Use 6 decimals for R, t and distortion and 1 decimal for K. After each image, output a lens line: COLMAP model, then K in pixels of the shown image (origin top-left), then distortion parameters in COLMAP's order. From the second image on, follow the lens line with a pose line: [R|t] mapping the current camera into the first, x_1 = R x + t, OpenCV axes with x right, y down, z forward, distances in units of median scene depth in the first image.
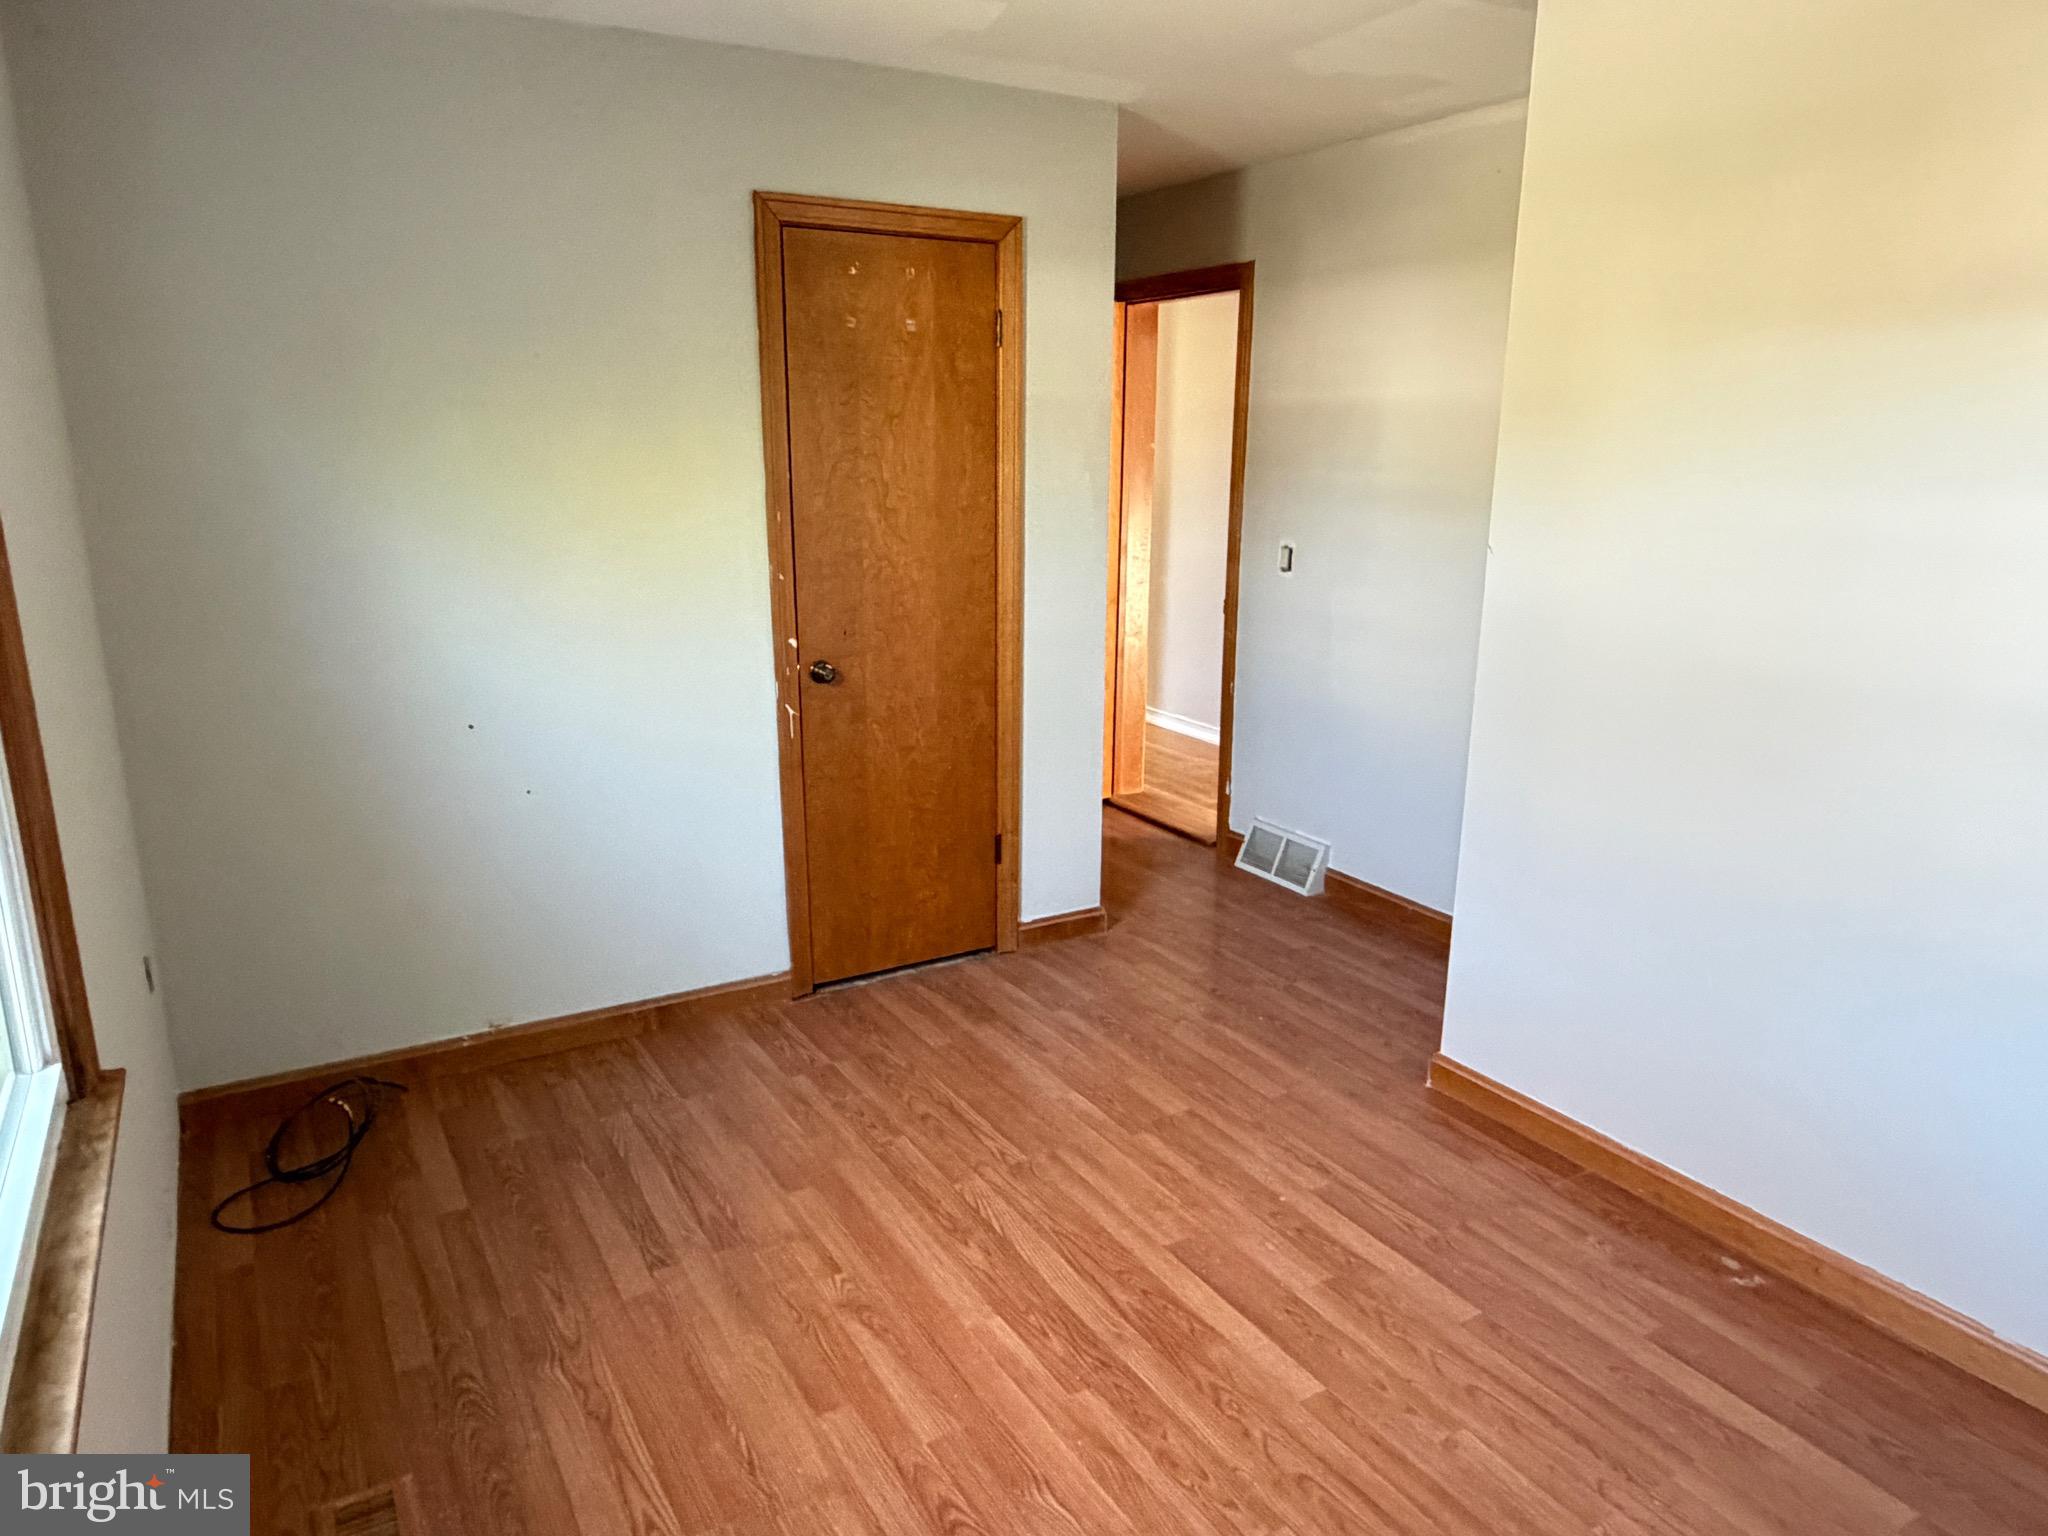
lens RADIAL K [[1343.3, 0, 1015.7], [0, 1343.3, 771.7], [0, 0, 1]] dist [0.003225, 0.000761]
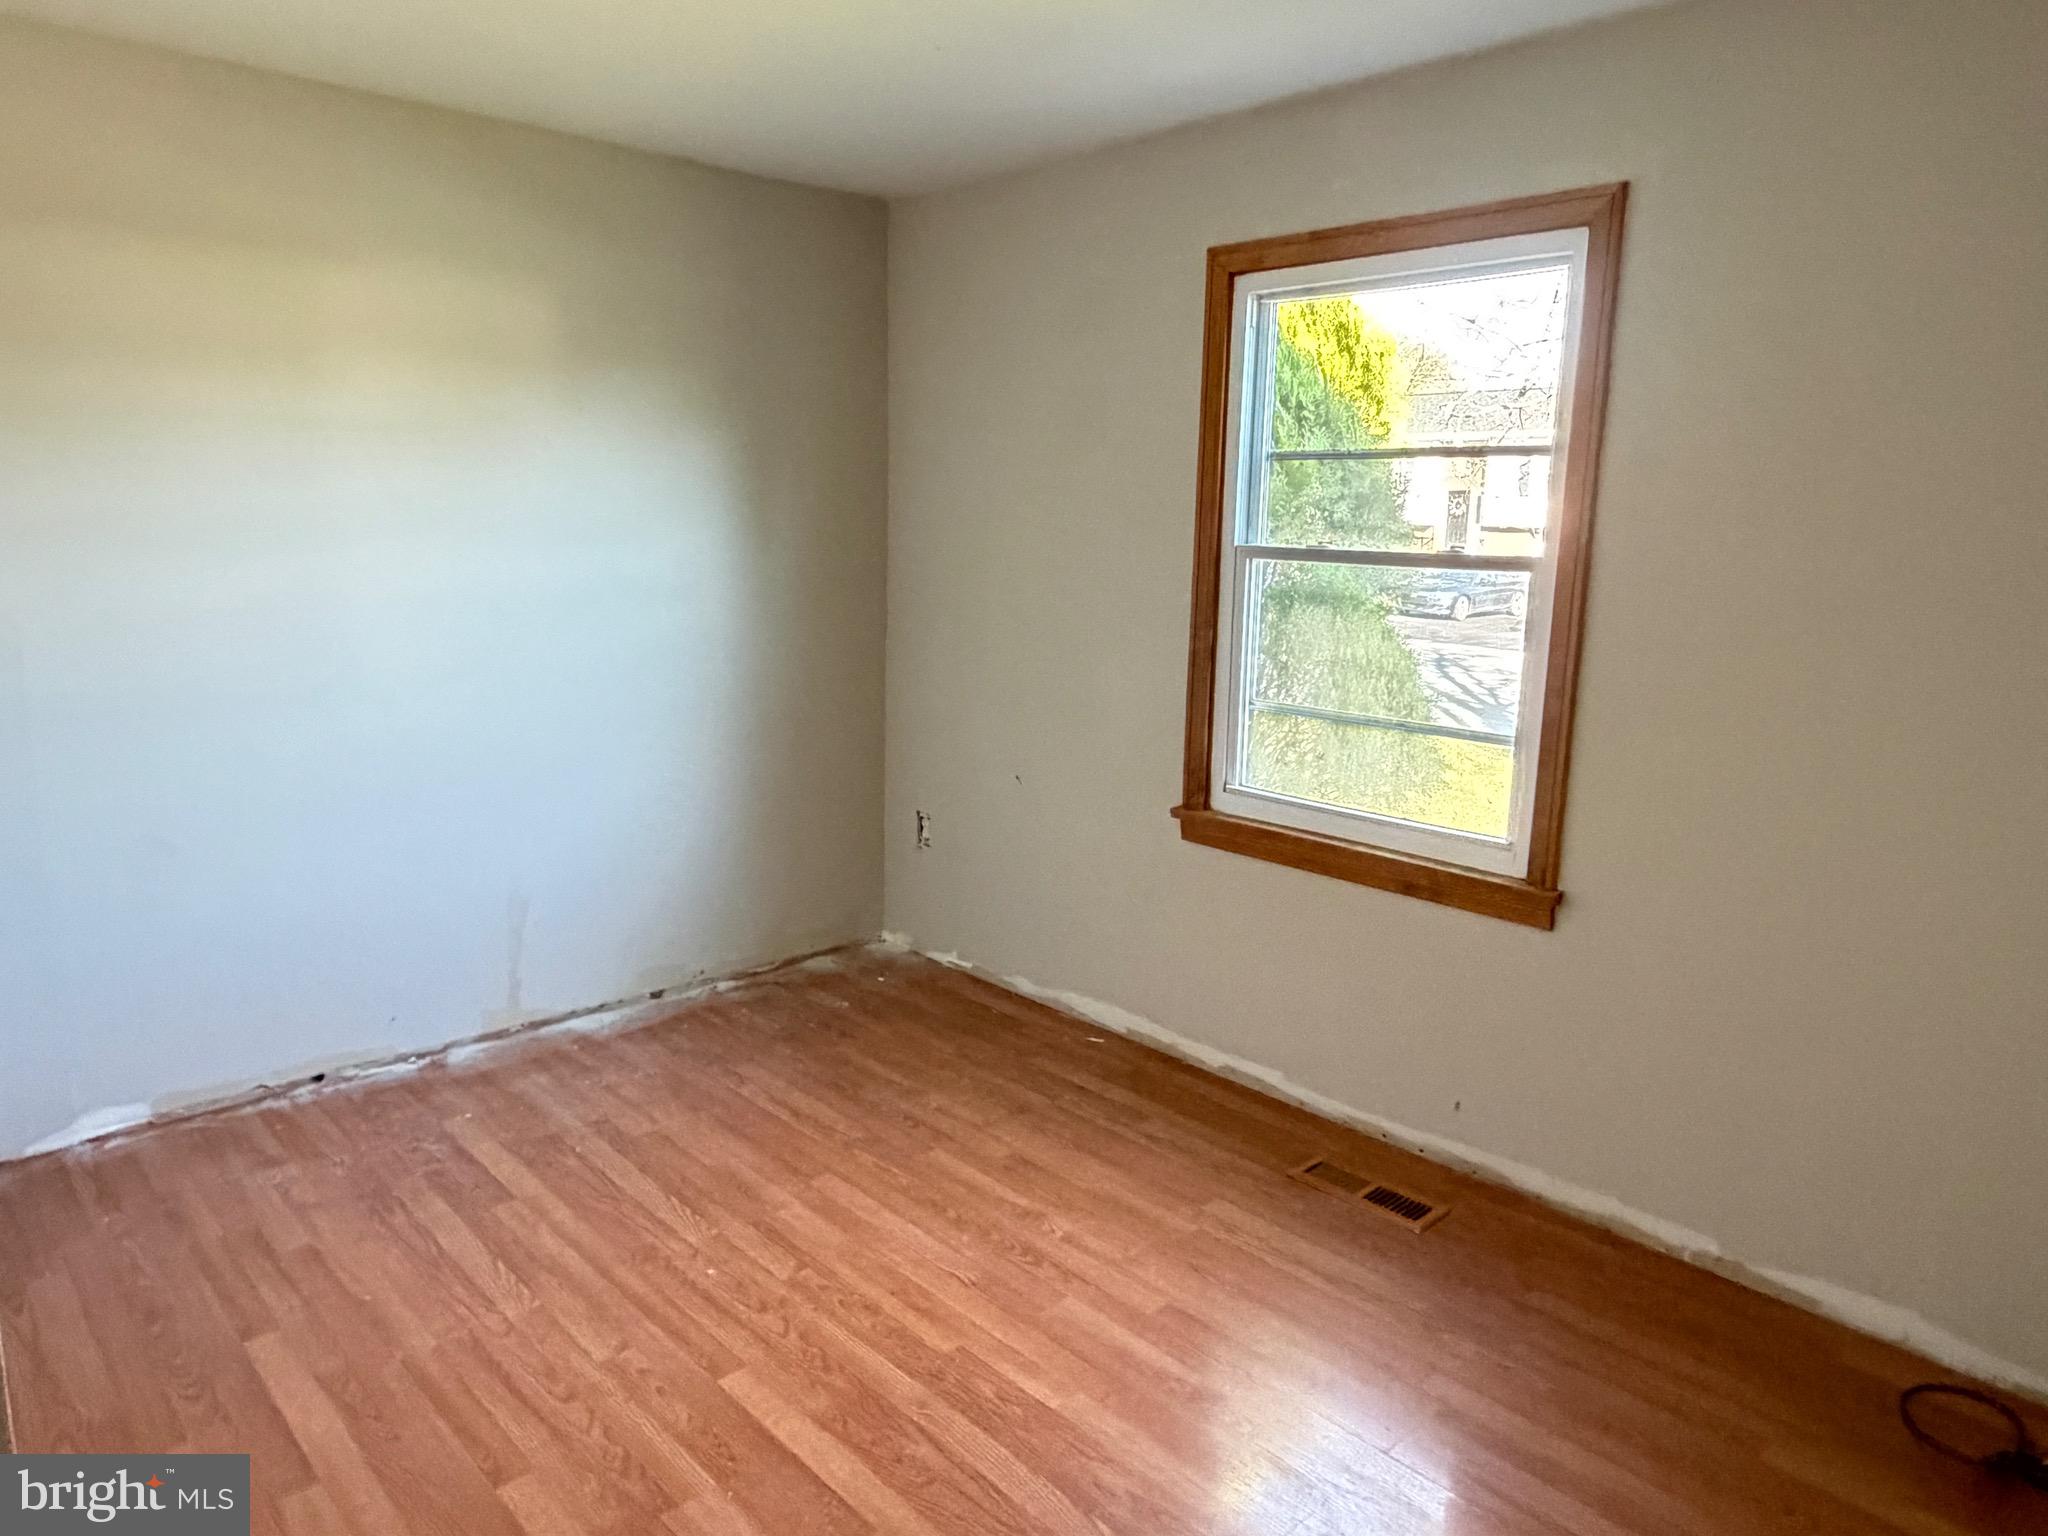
lens RADIAL K [[1343.3, 0, 1015.7], [0, 1343.3, 771.7], [0, 0, 1]] dist [0.003225, 0.000761]
pose [[-0.976366, 0.017945, -0.215377, 0.215340], [-0.075302, 0.905857, 0.416837, -0.396997], [0.202581, 0.423204, -0.883096, 1.708470]]
